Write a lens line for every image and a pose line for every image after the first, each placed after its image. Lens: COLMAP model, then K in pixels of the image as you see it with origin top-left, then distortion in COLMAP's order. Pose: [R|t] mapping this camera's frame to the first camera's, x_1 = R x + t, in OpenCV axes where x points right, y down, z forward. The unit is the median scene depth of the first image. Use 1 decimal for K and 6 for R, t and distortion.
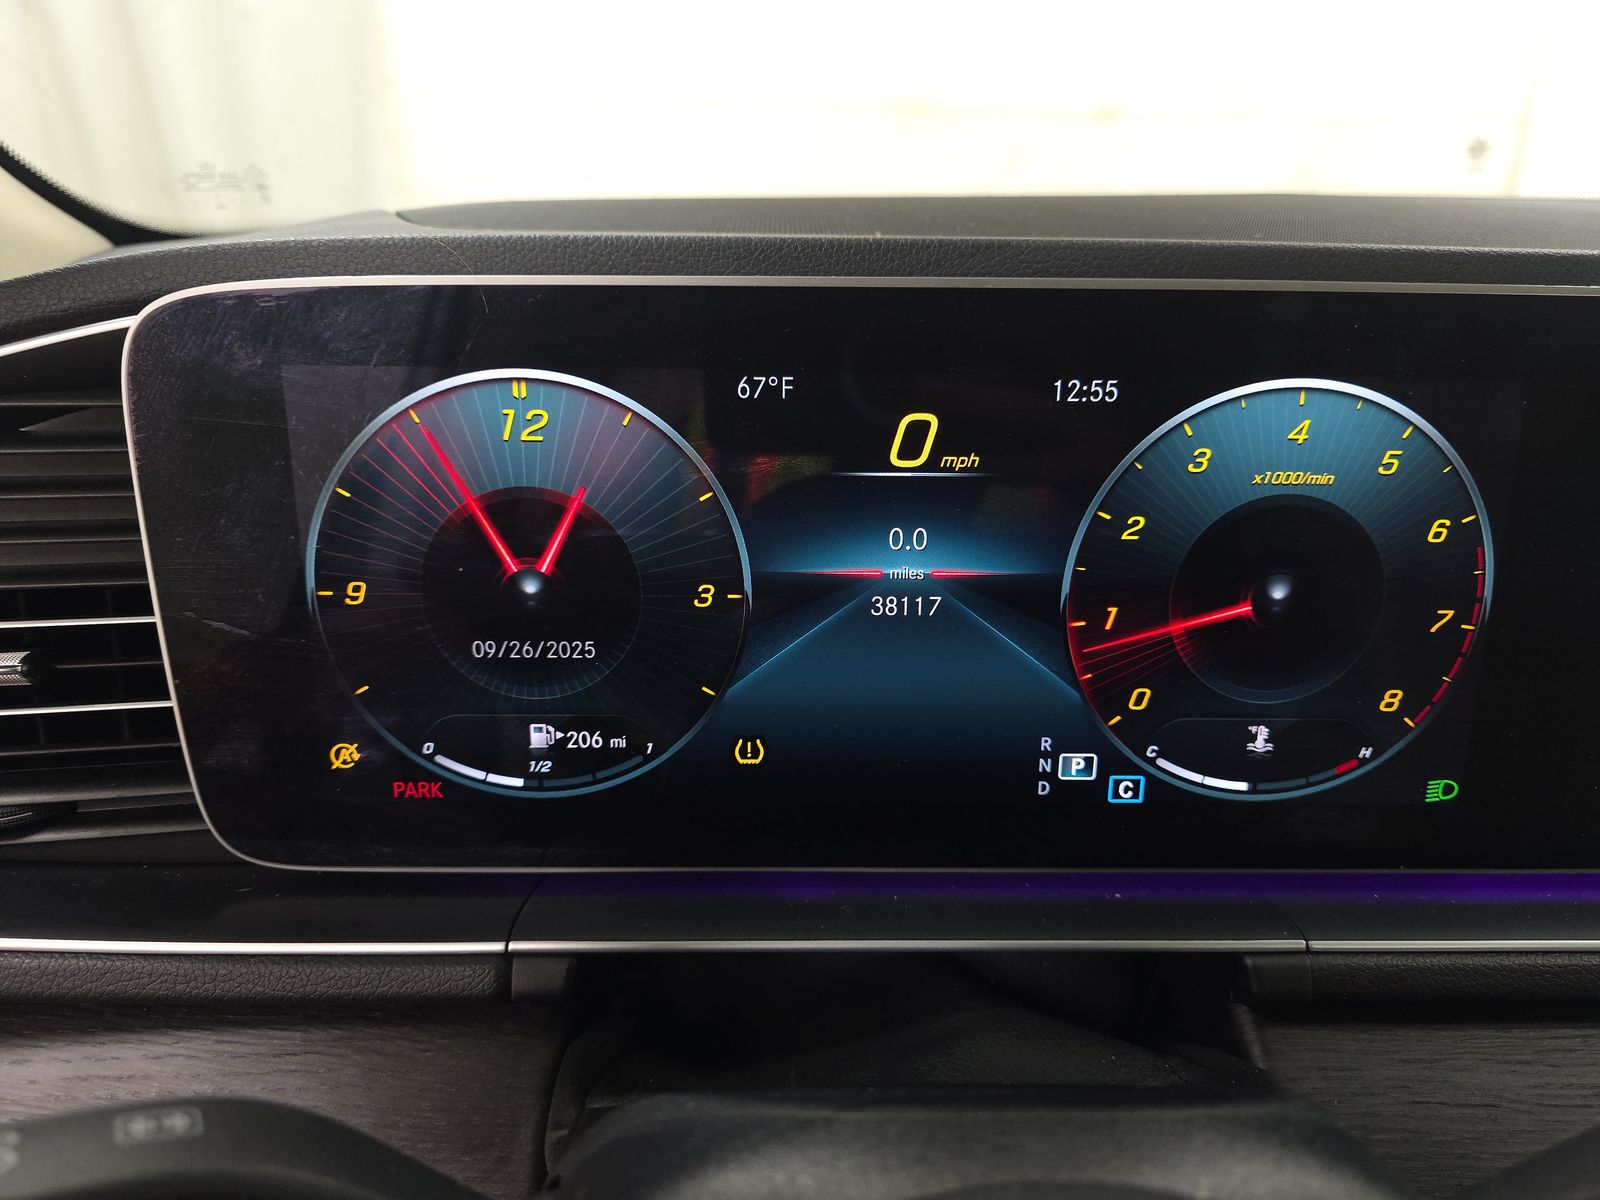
lens RADIAL K [[1069.1, 0, 787.6], [0, 1069.1, 597.9], [0, 0, 1]] dist [0.028883, -0.048329]
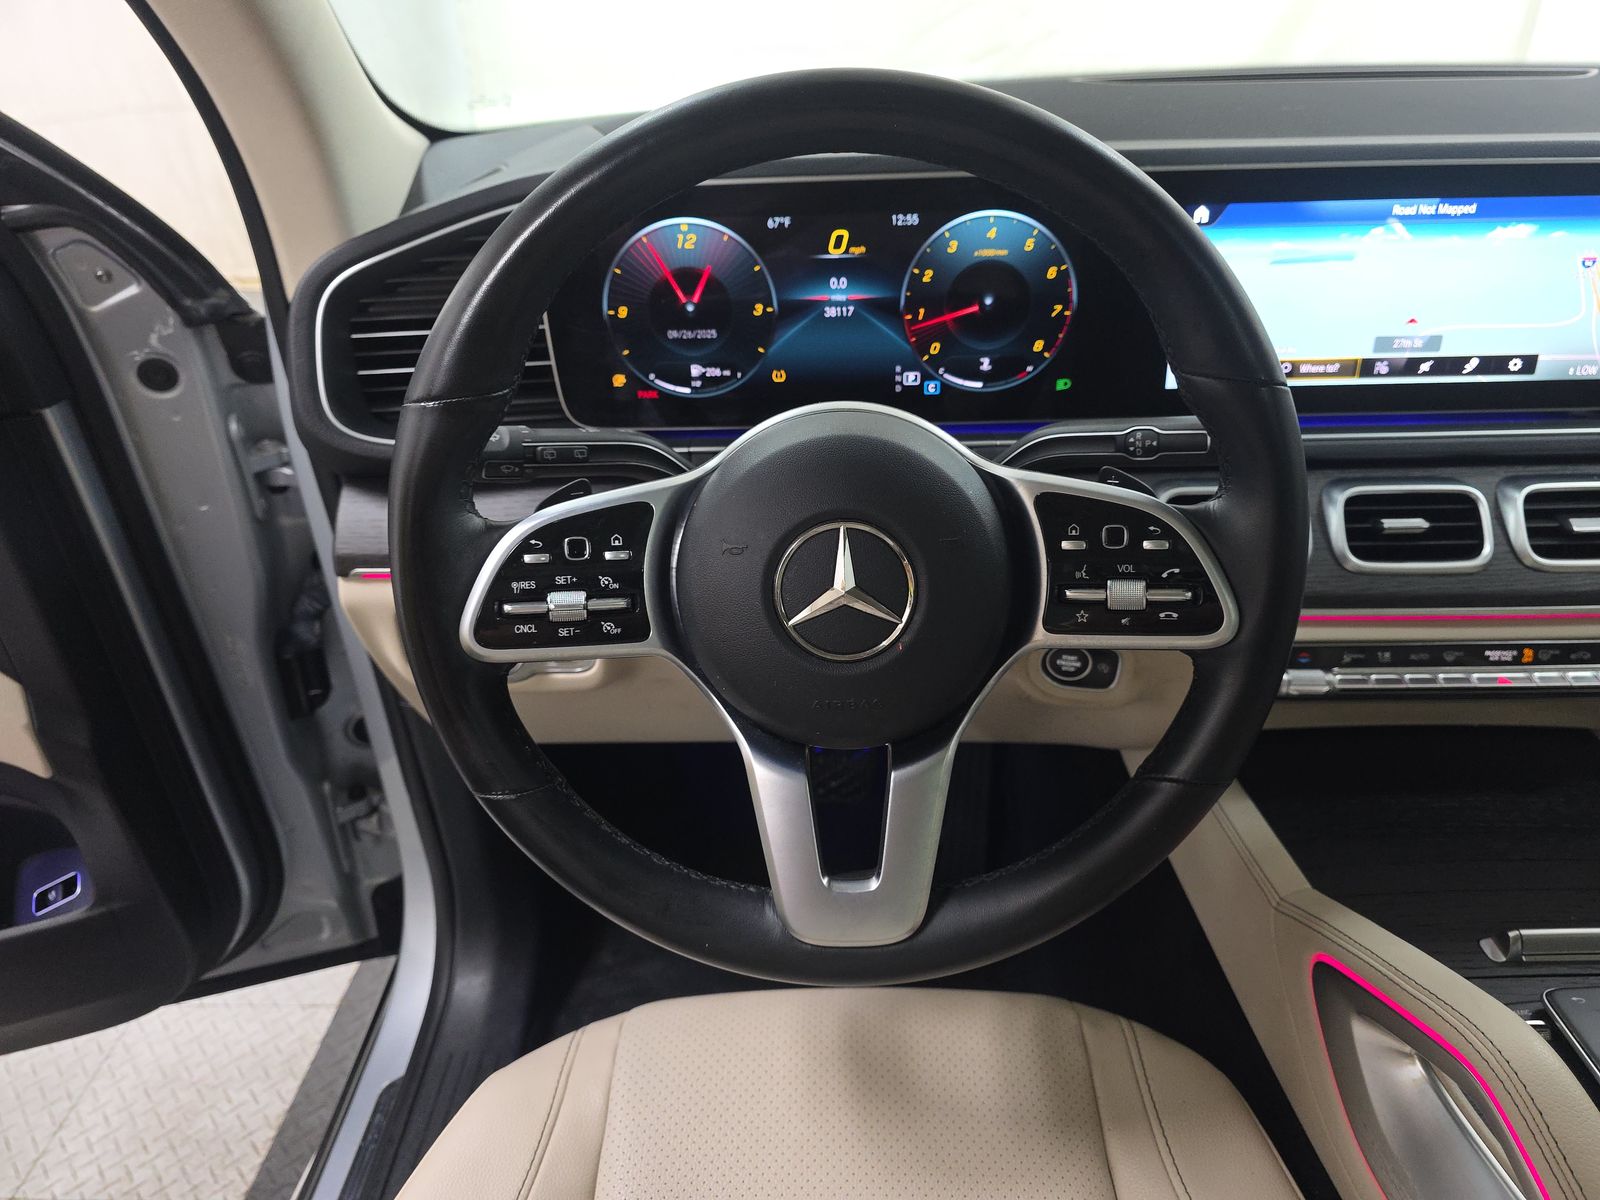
lens RADIAL K [[1069.1, 0, 808.1], [0, 1069.1, 608.8], [0, 0, 1]] dist [0.028883, -0.048329]
pose [[0.998134, -0.015111, -0.059166, 0.176308], [0.026224, 0.981076, 0.191838, 0.206318], [0.055147, -0.193031, 0.979642, -1.588718]]
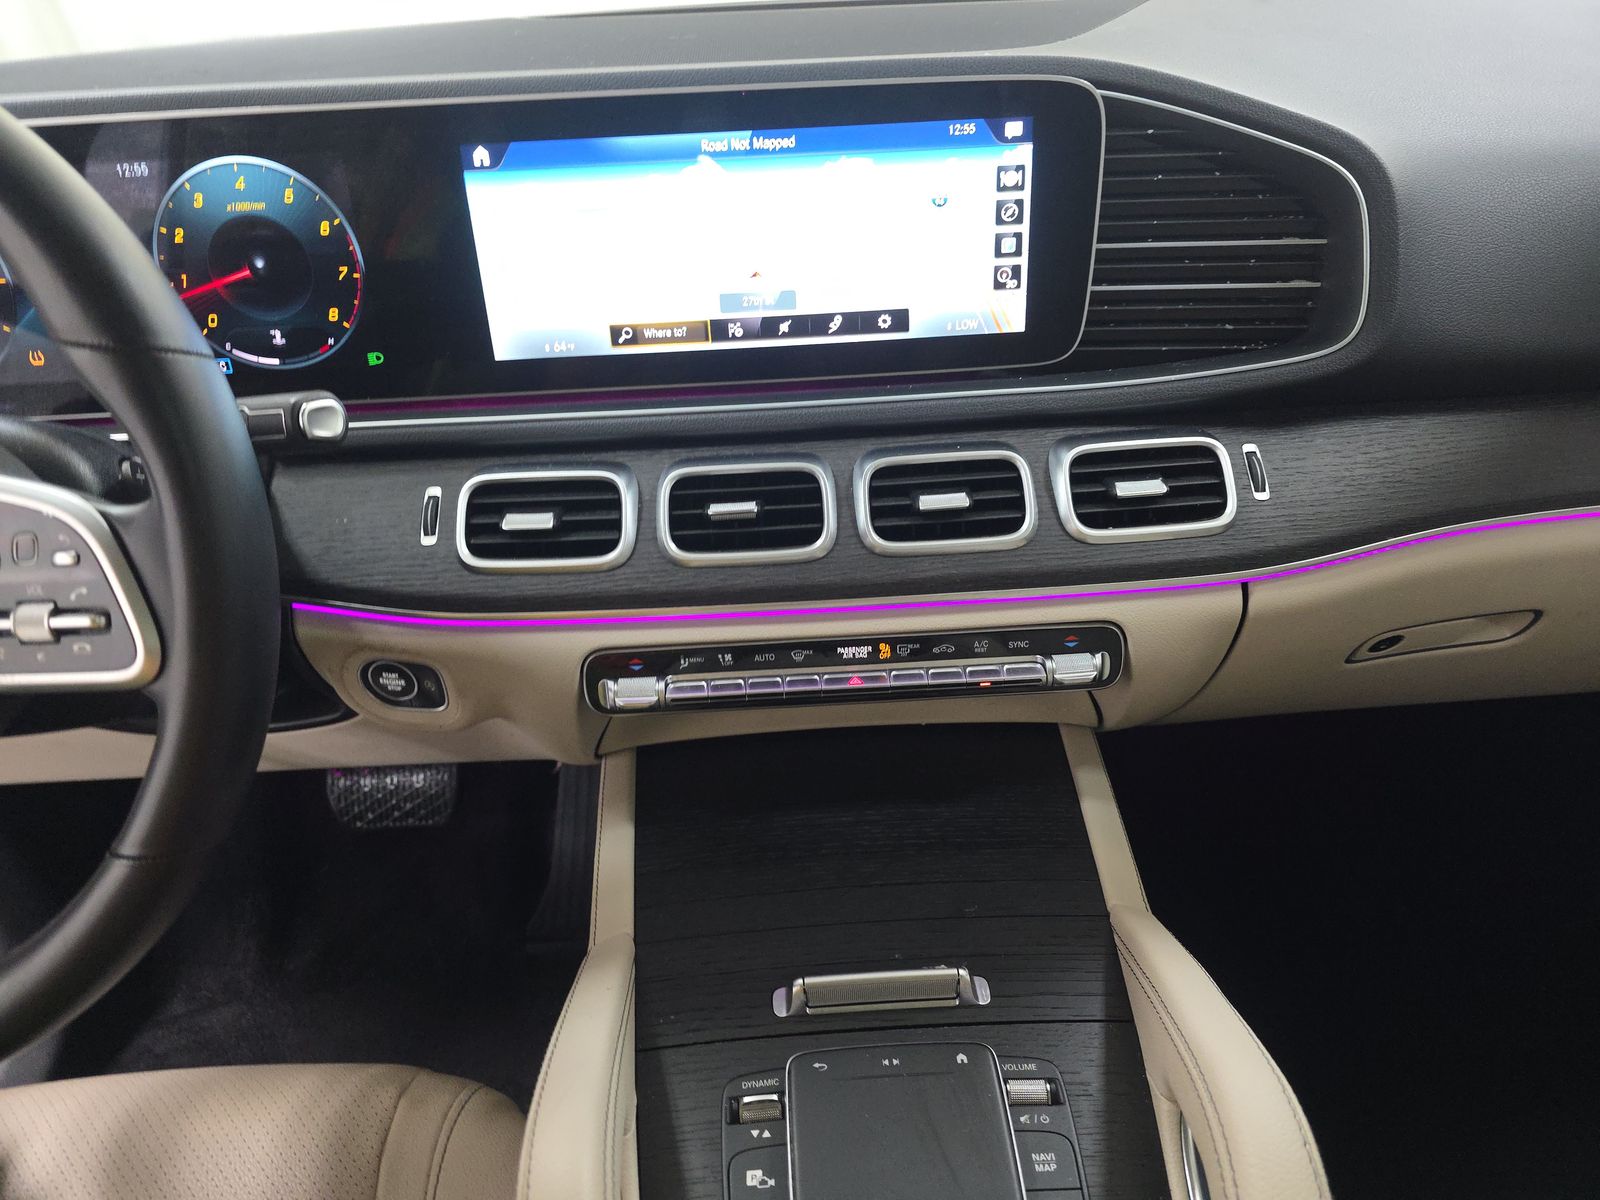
lens RADIAL K [[1069.1, 0, 790.1], [0, 1069.1, 599.7], [0, 0, 1]] dist [0.028883, -0.048329]
pose [[0.998373, -0.056570, -0.007187, 1.477639], [0.056828, 0.976545, 0.207677, 0.261776], [-0.004730, -0.207747, 0.978171, -1.213422]]
